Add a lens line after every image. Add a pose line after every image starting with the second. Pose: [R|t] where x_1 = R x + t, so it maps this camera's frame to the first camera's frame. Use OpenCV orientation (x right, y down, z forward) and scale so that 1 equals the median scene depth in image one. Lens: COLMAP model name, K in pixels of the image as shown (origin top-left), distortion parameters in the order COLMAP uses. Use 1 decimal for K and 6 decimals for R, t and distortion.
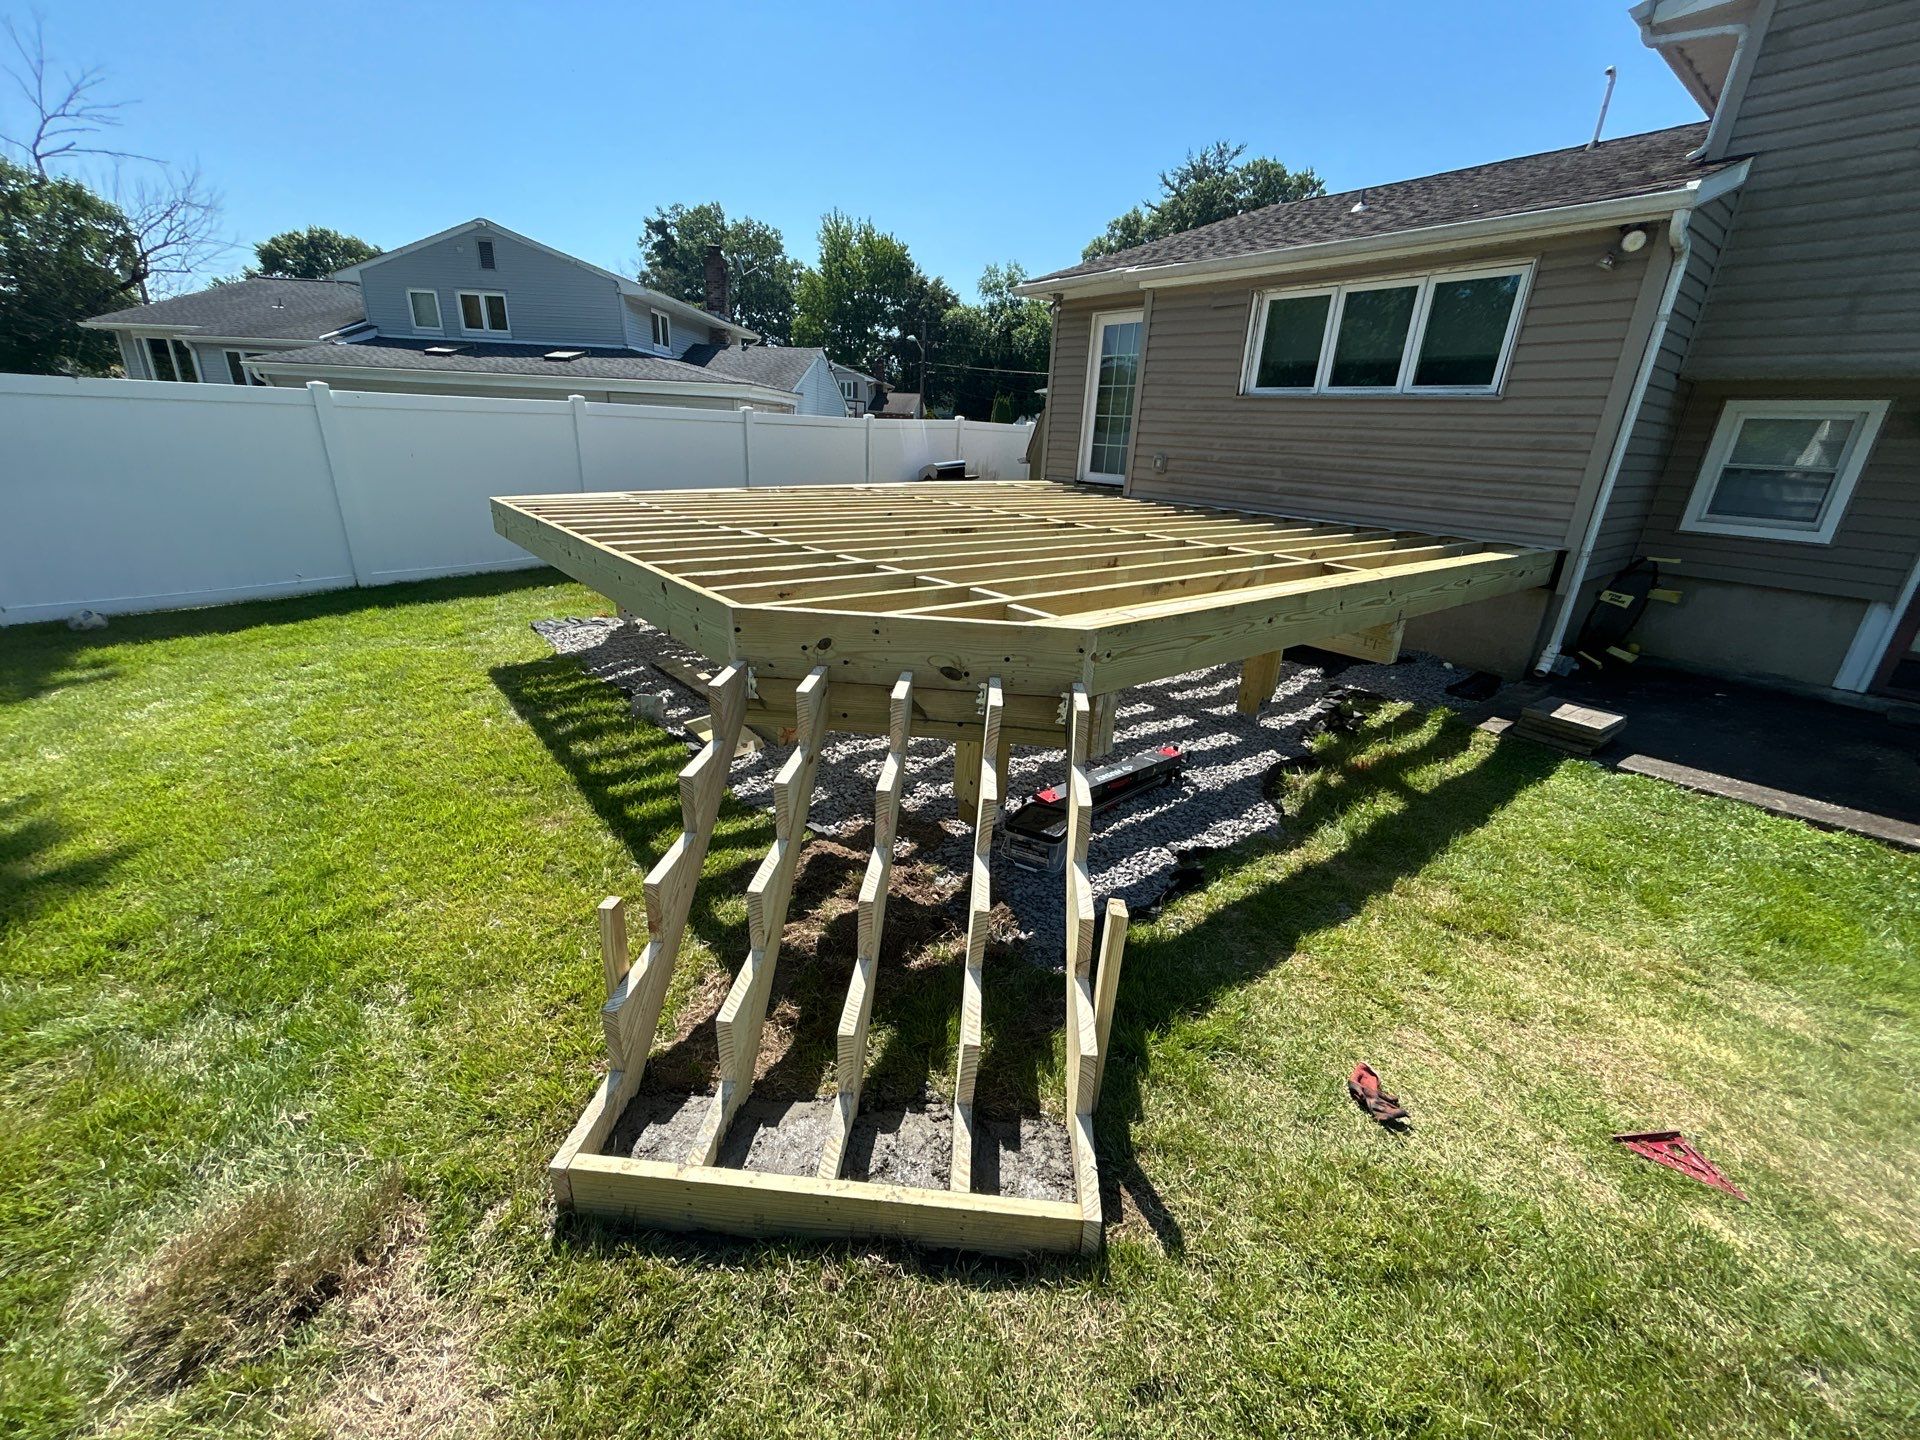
lens RADIAL K [[771.7, 0, 960.1], [0, 771.7, 713.7], [0, 0, 1]] dist [0.002800, -0.000057]
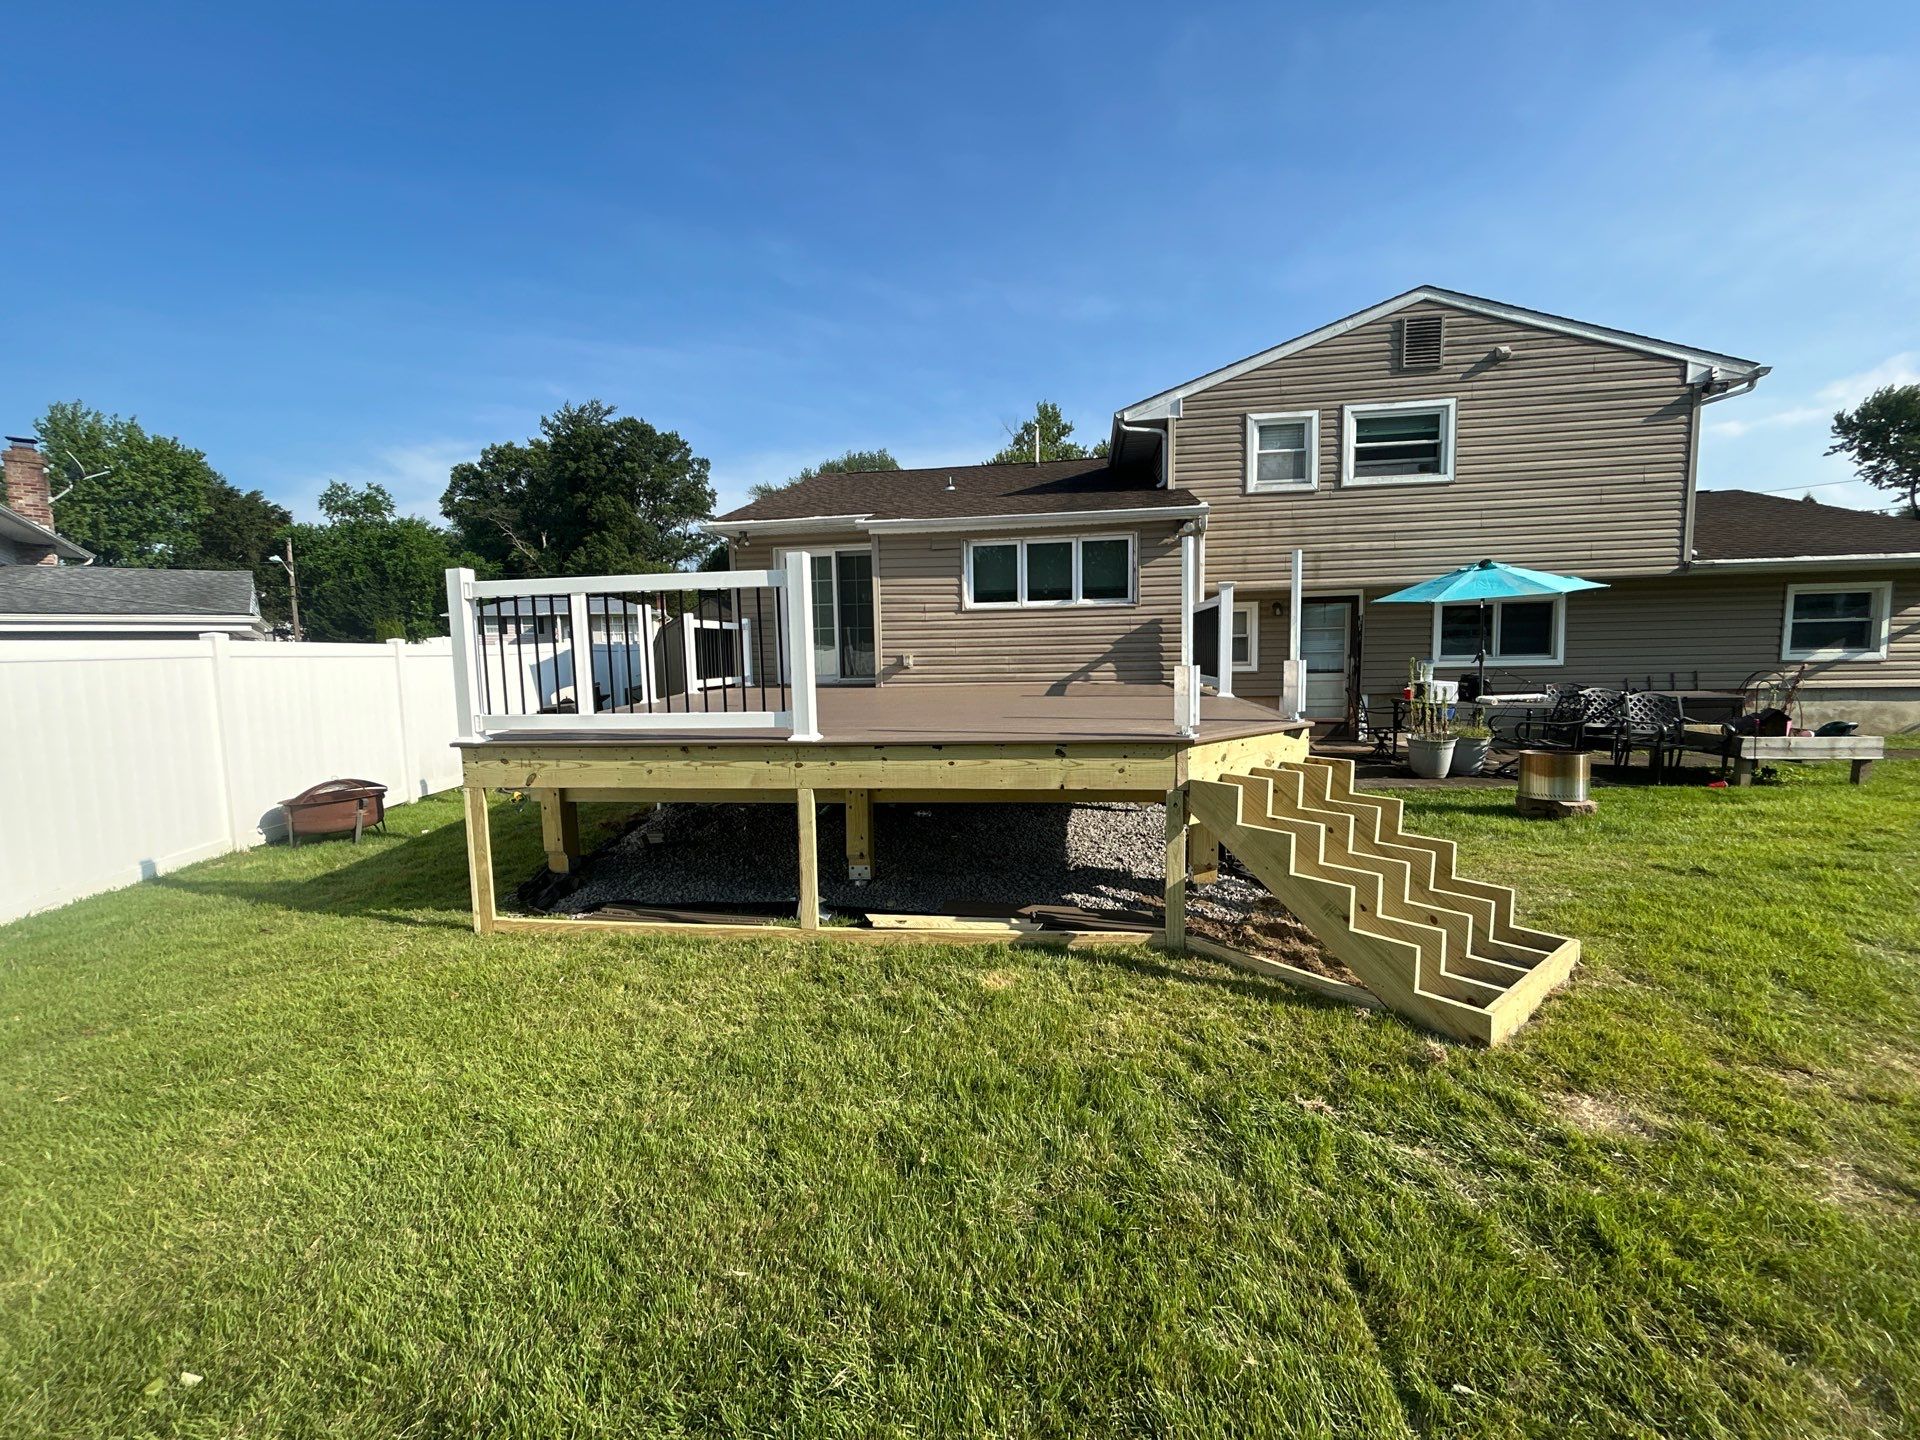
lens RADIAL K [[771.7, 0, 951.8], [0, 771.7, 716.0], [0, 0, 1]] dist [0.002800, -0.000057]
pose [[0.745888, -0.117707, 0.655589, -0.134045], [0.280036, 0.948463, -0.148317, -0.007736], [-0.604344, 0.294216, 0.740409, 0.012439]]
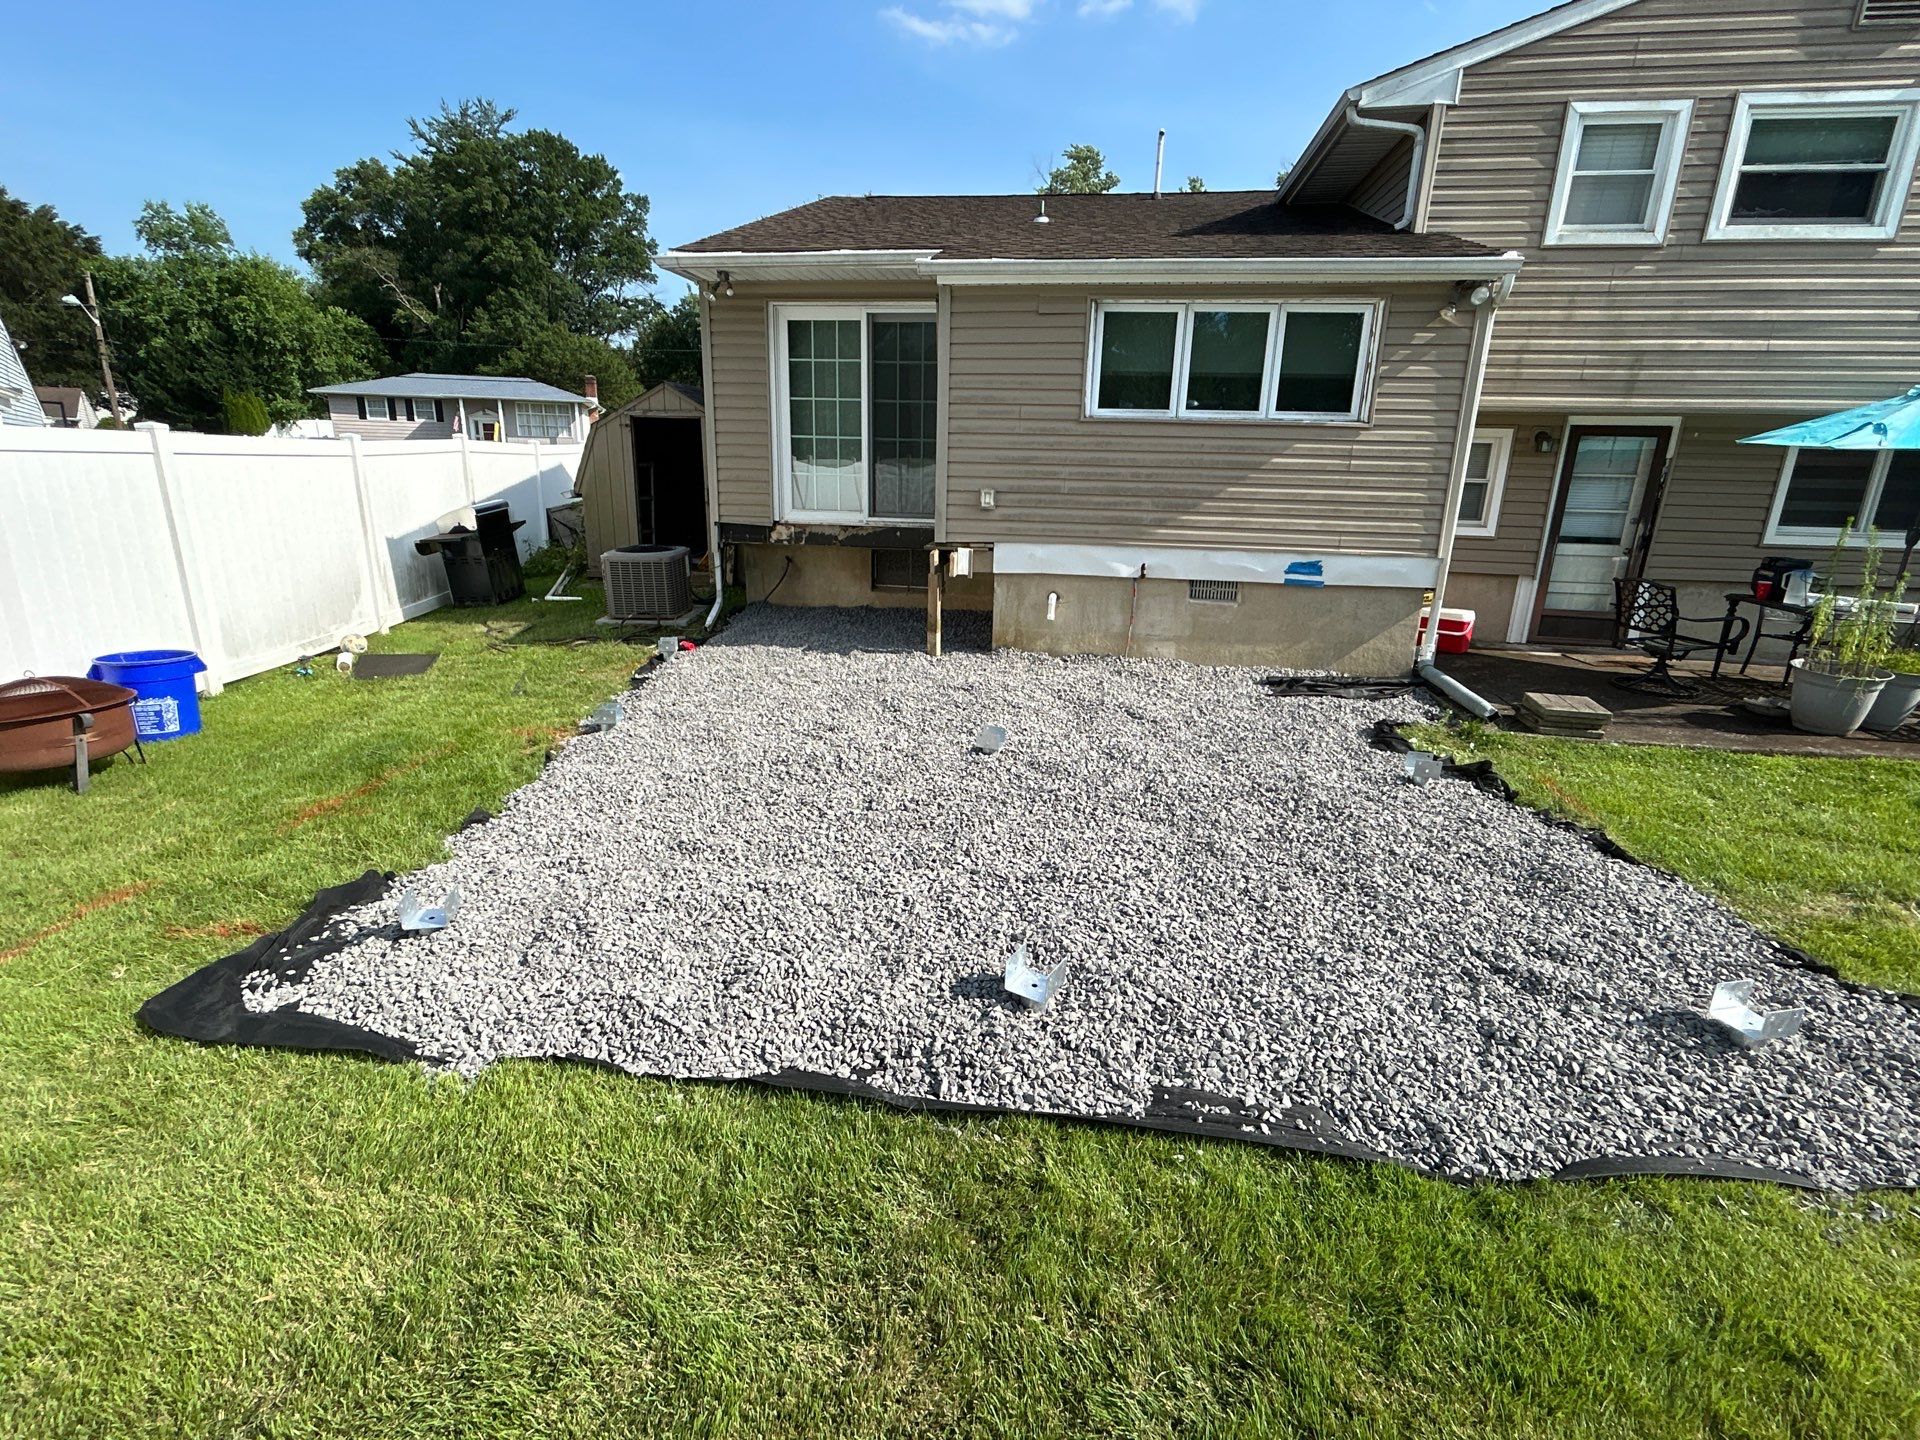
lens RADIAL K [[887.5, 0, 955.4], [0, 887.5, 717.6], [0, 0, 1]] dist [0.000730, 0.001214]
pose [[0.737995, -0.209422, 0.641487, -0.104618], [0.239664, 0.969992, 0.040946, -0.037351], [-0.630812, 0.123523, 0.766041, 0.086120]]
